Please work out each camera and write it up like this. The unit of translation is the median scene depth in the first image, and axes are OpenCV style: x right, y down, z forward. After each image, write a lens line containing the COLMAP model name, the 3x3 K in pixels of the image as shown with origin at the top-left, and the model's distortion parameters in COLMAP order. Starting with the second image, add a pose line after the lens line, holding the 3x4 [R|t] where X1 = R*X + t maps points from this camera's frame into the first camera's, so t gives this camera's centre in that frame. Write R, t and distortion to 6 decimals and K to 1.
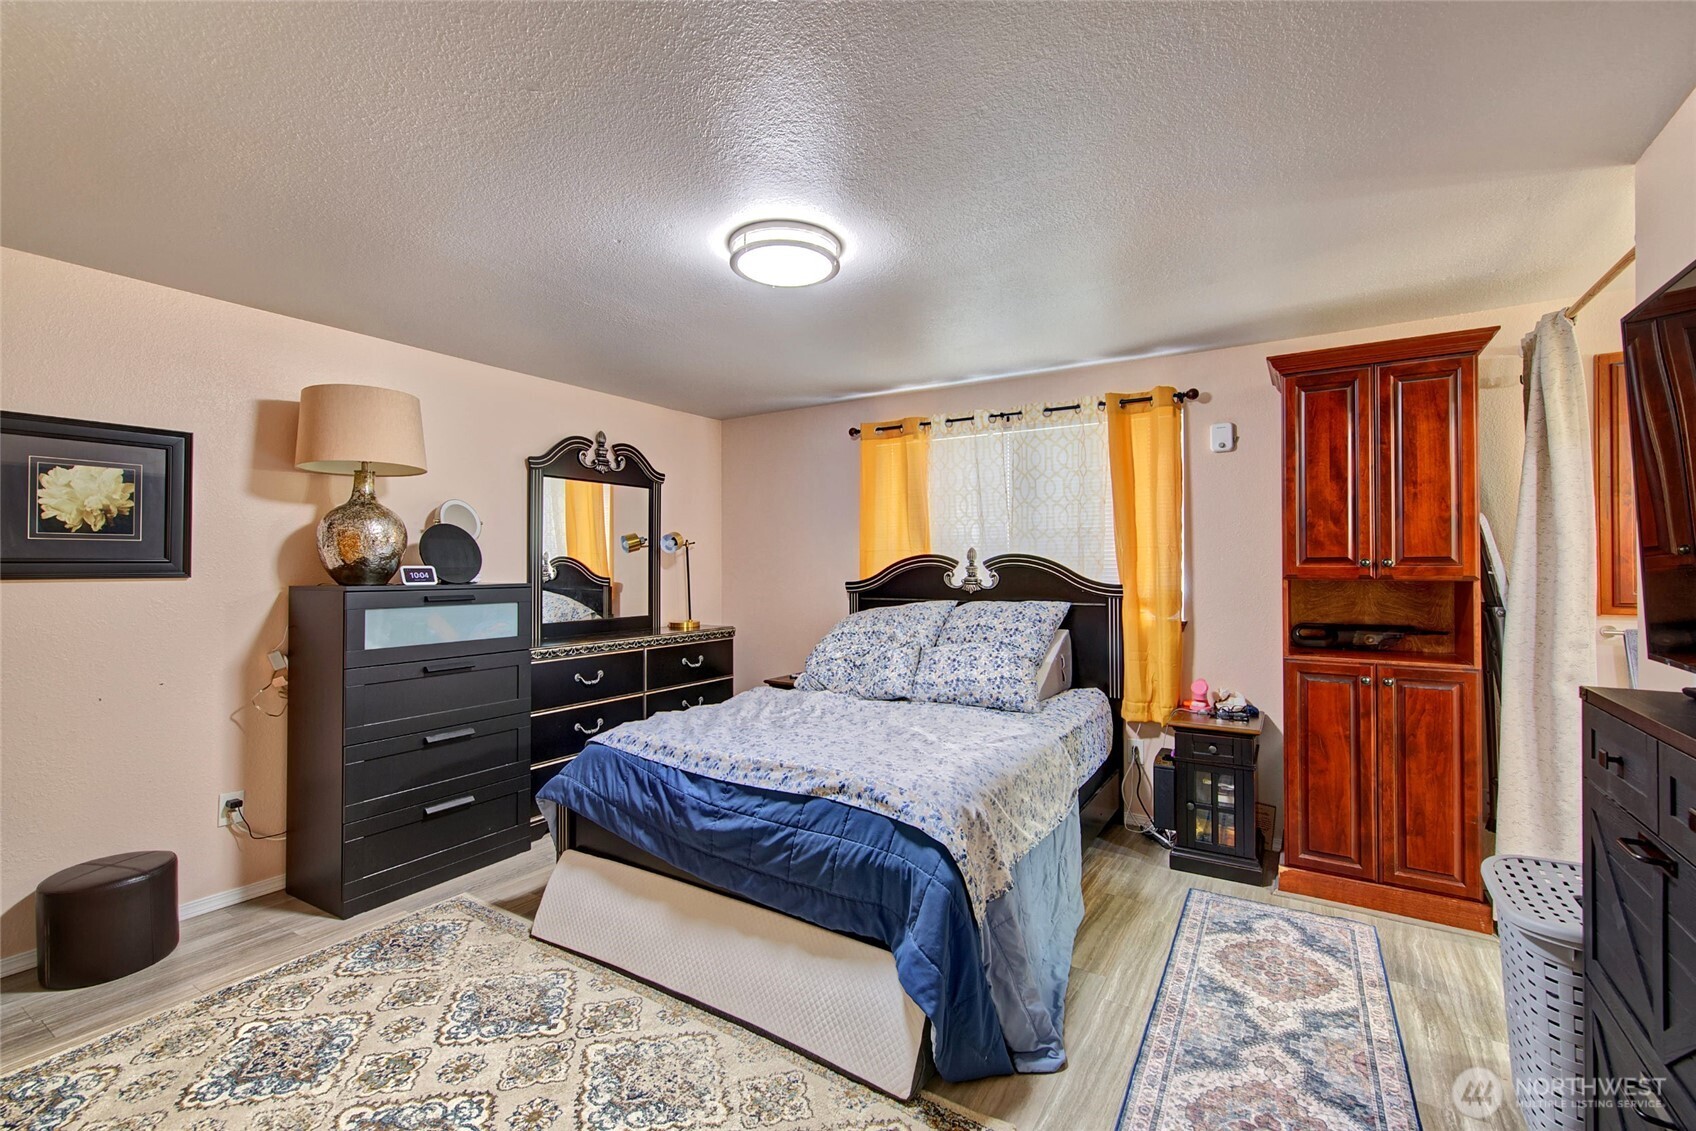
lens RADIAL K [[730.3, 0, 851.3], [0, 730.3, 560.3], [0, 0, 1]] dist [-0.000904, 0.000050]
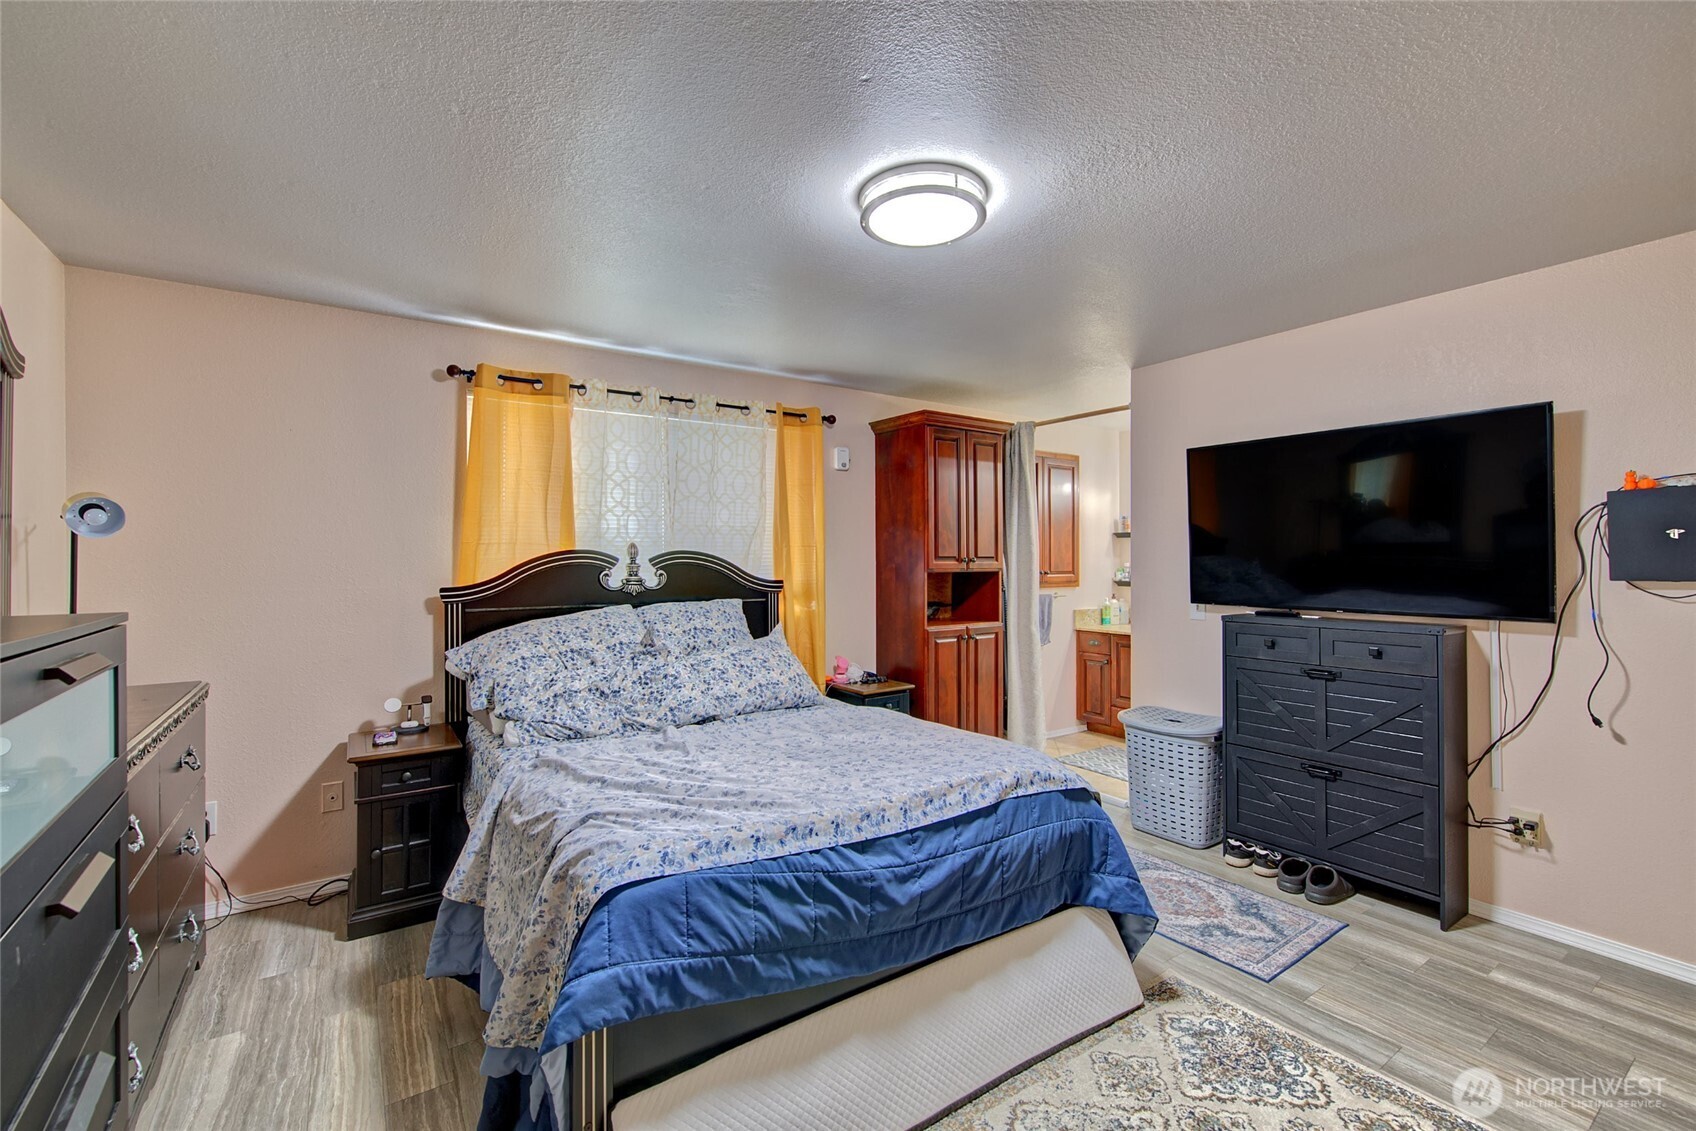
lens RADIAL K [[730.3, 0, 851.3], [0, 730.3, 560.3], [0, 0, 1]] dist [-0.000904, 0.000050]
pose [[0.390915, -0.000755, 0.920426, -0.865007], [-0.001159, 0.999998, 0.001312, 0.003629], [-0.920426, -0.001580, 0.390914, 0.685501]]
